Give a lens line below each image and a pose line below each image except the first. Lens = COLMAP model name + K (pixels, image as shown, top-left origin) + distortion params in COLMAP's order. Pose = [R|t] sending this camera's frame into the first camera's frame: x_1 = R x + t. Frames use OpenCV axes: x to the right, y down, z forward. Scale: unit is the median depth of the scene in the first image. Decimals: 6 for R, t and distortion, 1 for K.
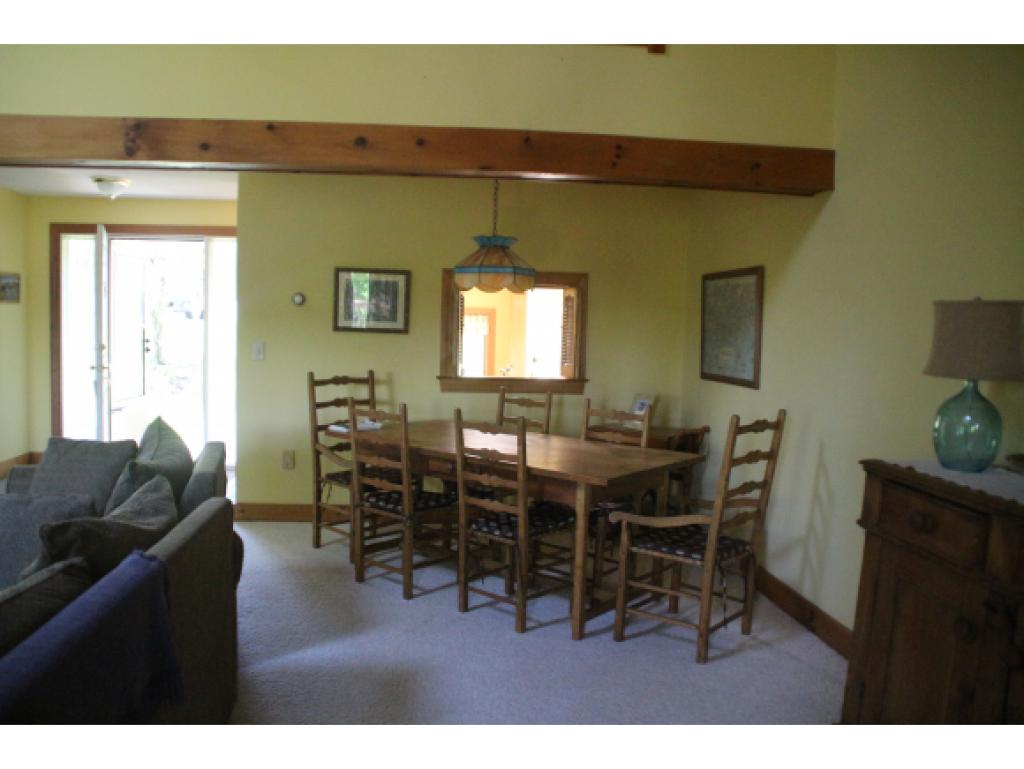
lens RADIAL K [[846.3, 0, 511.6], [0, 846.3, 384.8], [0, 0, 1]] dist [-0.127856, 0.052330]
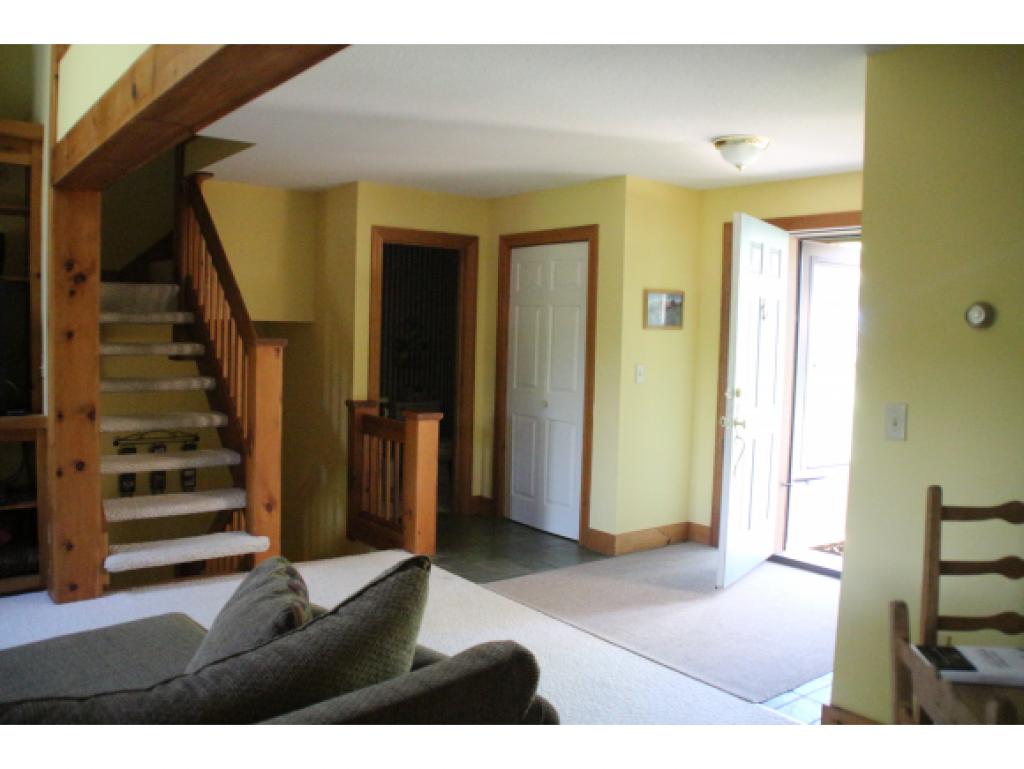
lens RADIAL K [[846.3, 0, 512.3], [0, 846.3, 386.1], [0, 0, 1]] dist [-0.127856, 0.052330]
pose [[0.517466, 0.044426, -0.854550, -0.002142], [-0.079424, 0.996834, 0.003728, -0.047765], [0.852010, 0.065943, 0.519356, 0.591707]]
